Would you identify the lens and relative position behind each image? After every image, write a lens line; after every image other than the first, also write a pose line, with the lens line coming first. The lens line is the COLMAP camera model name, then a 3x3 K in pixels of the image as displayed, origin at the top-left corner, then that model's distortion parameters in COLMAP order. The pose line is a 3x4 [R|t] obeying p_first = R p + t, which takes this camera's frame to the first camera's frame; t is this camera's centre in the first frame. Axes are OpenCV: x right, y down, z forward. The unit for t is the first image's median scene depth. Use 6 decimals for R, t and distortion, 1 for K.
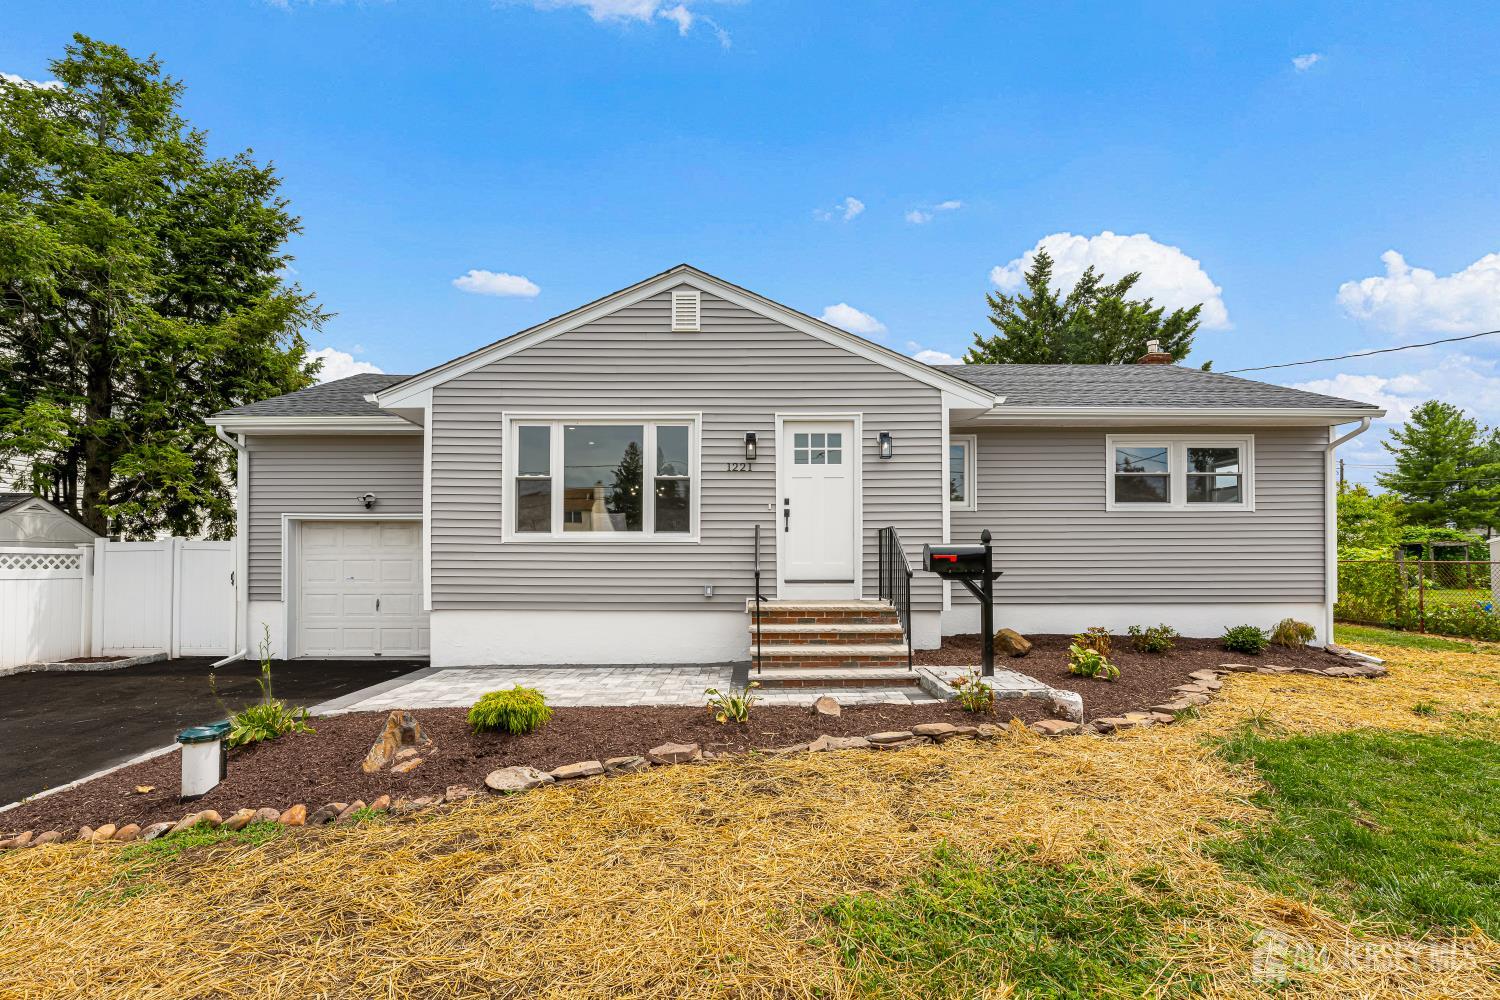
lens RADIAL K [[723.6, 0, 650.8], [0, 723.6, 552.2], [0, 0, 1]] dist [-0.000919, -0.000055]
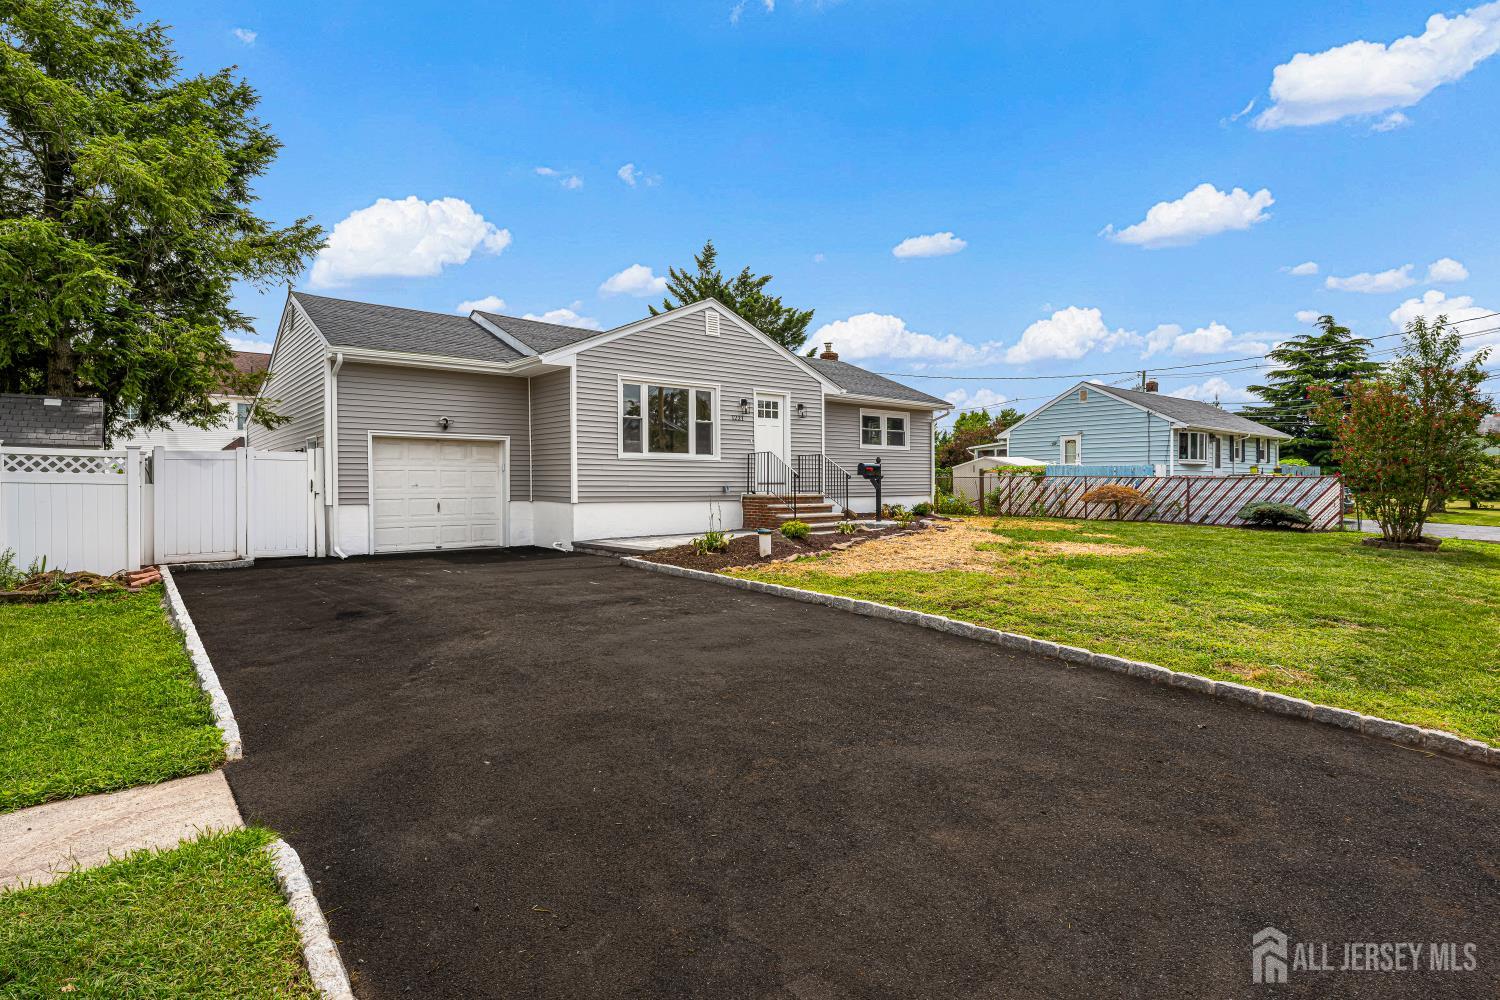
lens RADIAL K [[766.2, 0, 747.5], [0, 766.2, 500.2], [0, 0, 1]] dist [0.018180, -0.000060]
pose [[0.773761, -0.015189, 0.633295, -1.015460], [-0.003000, 0.999613, 0.027641, 0.029071], [-0.633470, -0.023288, 0.773417, -0.443520]]
